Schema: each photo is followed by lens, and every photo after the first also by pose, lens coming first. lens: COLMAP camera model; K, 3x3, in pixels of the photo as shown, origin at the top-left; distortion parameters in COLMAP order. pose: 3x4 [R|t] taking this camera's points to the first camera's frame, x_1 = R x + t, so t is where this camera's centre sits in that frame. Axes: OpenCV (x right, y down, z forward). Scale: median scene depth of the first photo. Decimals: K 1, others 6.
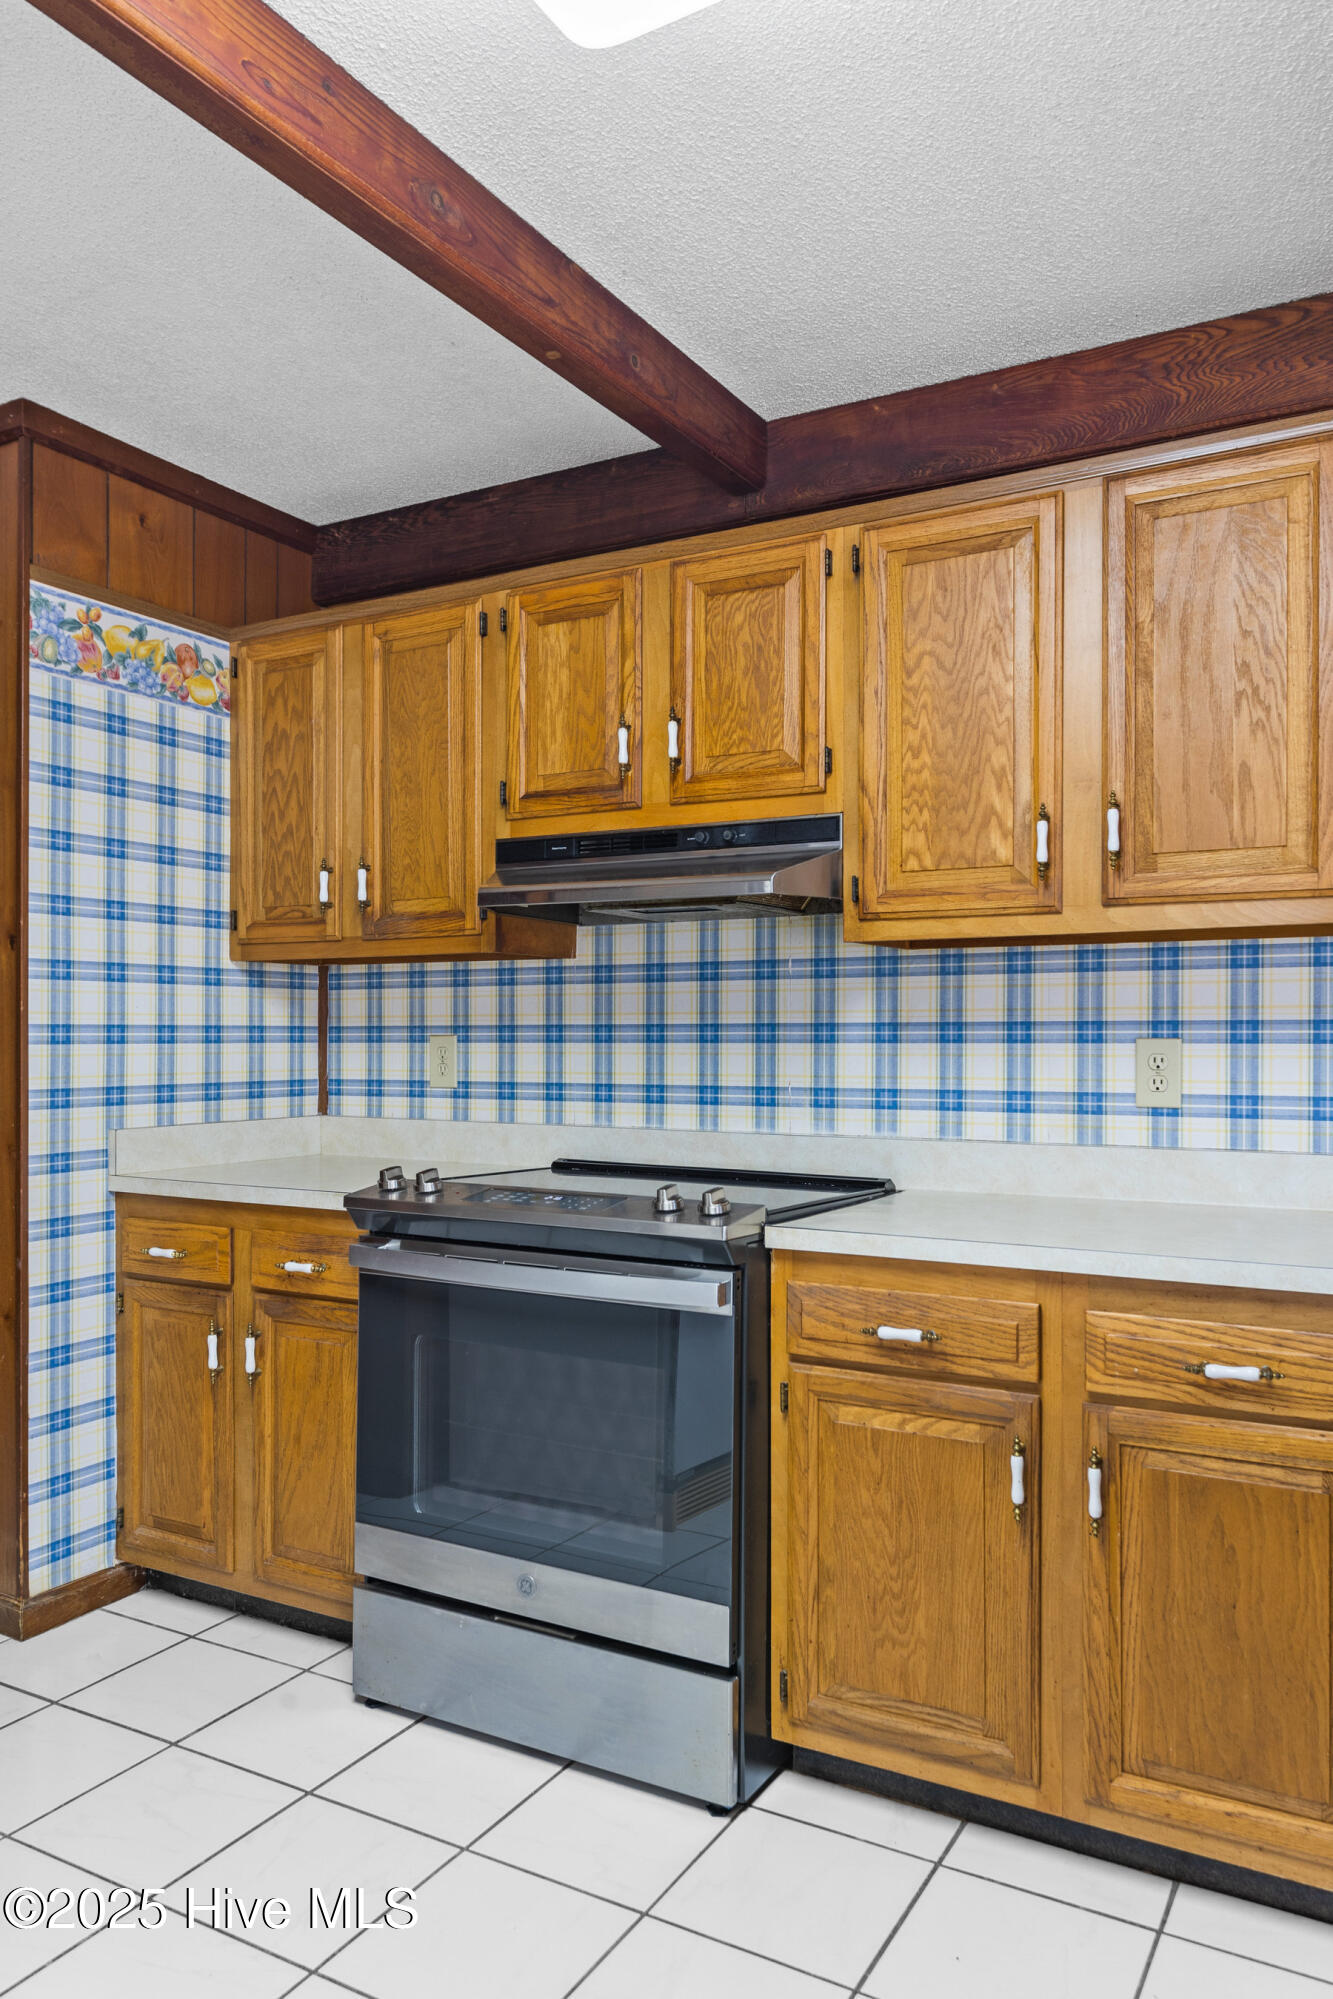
lens RADIAL K [[1418.9, 0, 667.3], [0, 1418.9, 1046.5], [0, 0, 1]] dist [-0.010512, -0.003124]
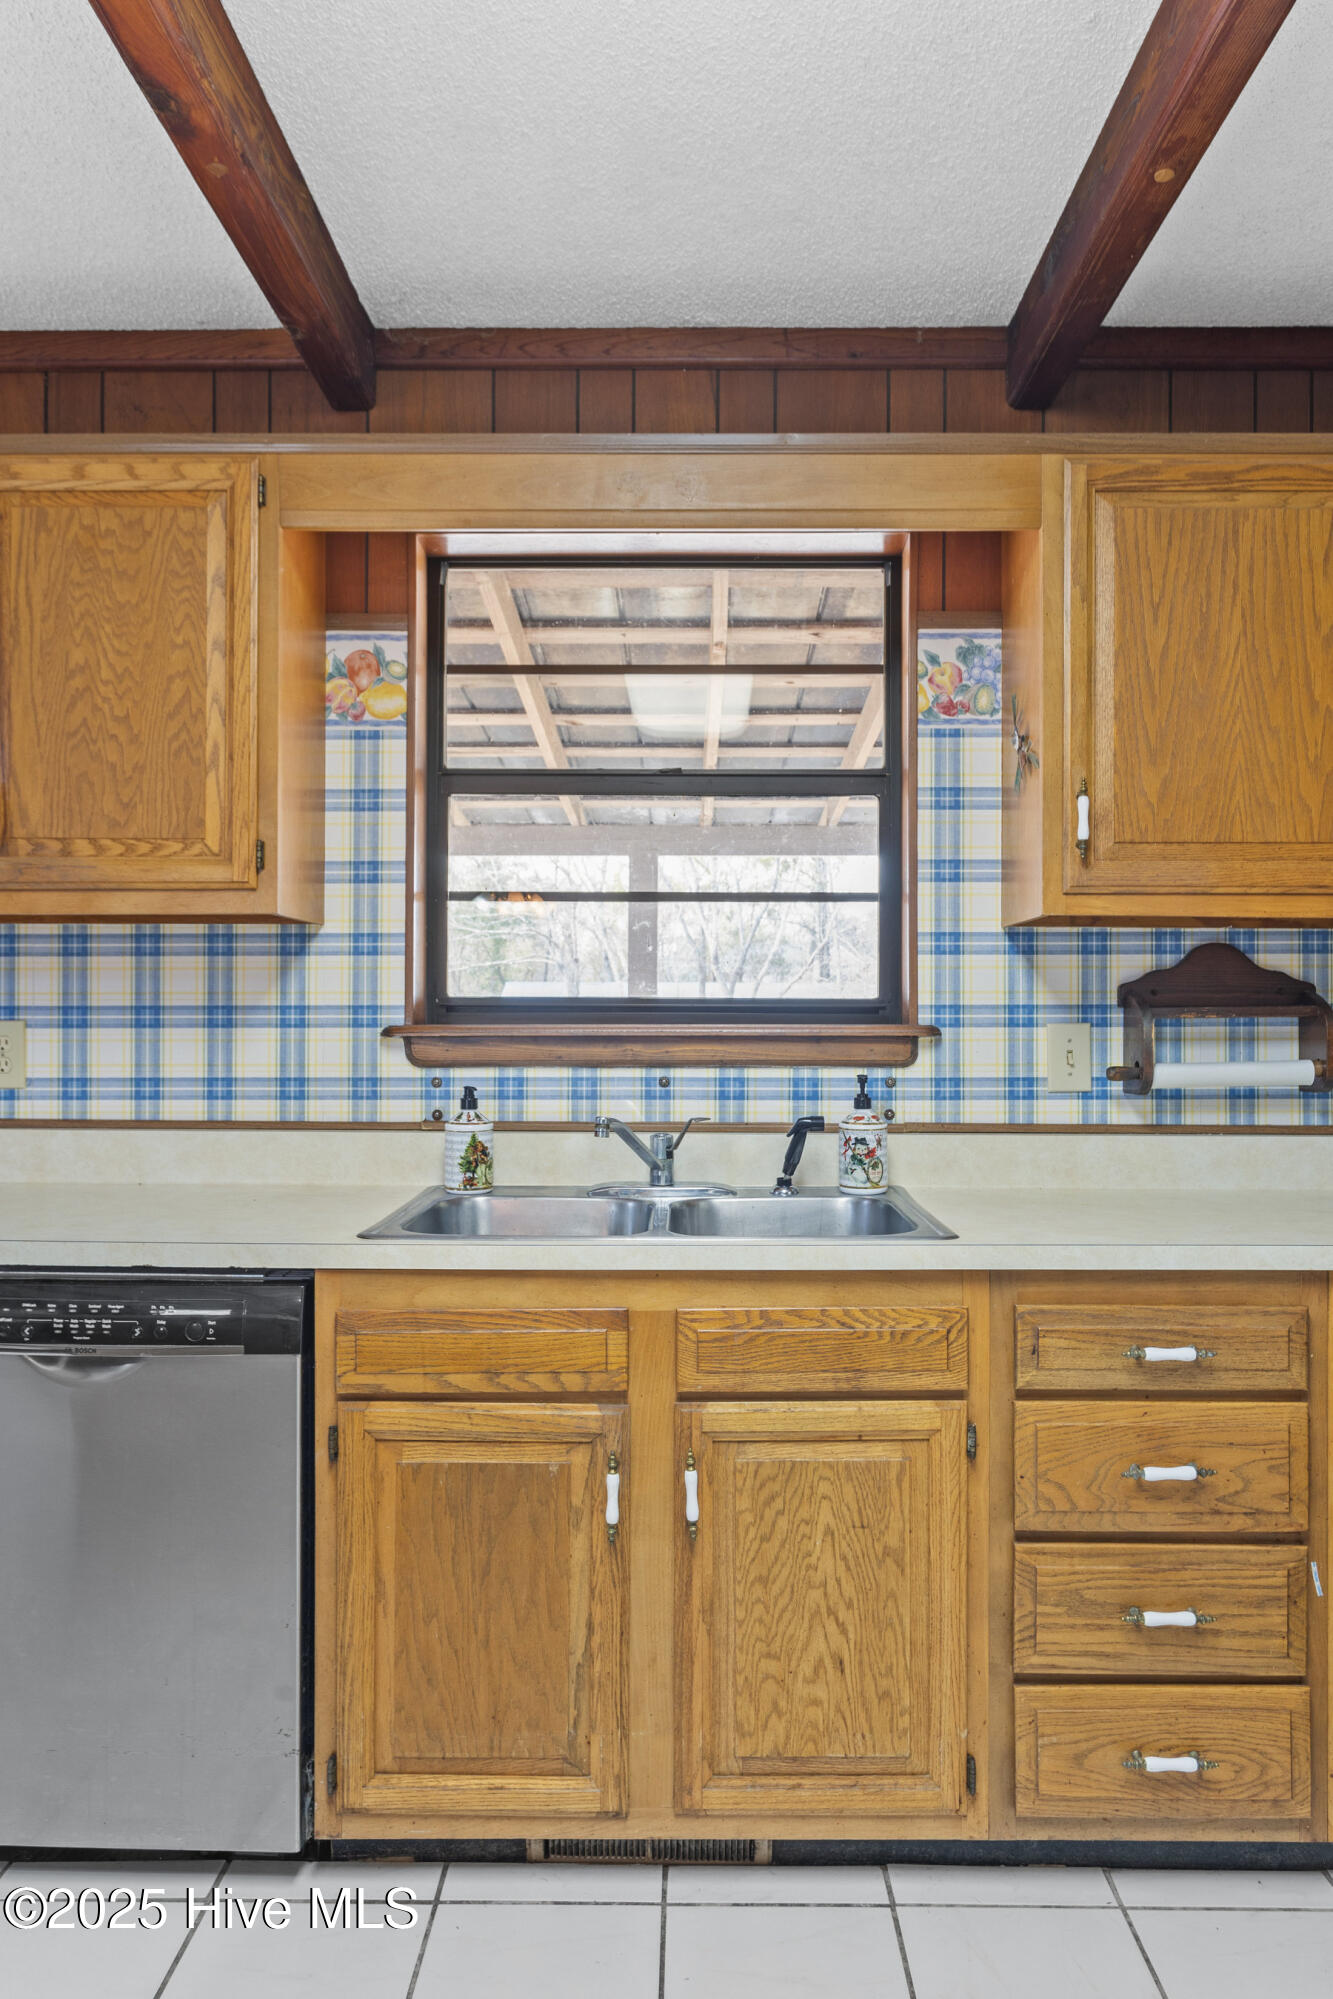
lens RADIAL K [[1452.4, 0, 666.5], [0, 1452.4, 999.5], [0, 0, 1]] dist [0.004579, -0.000264]
pose [[0.877413, 0.008292, 0.479665, -0.089233], [0.002242, 0.999769, -0.021384, -0.000189], [-0.479731, 0.019838, 0.877191, 0.053713]]
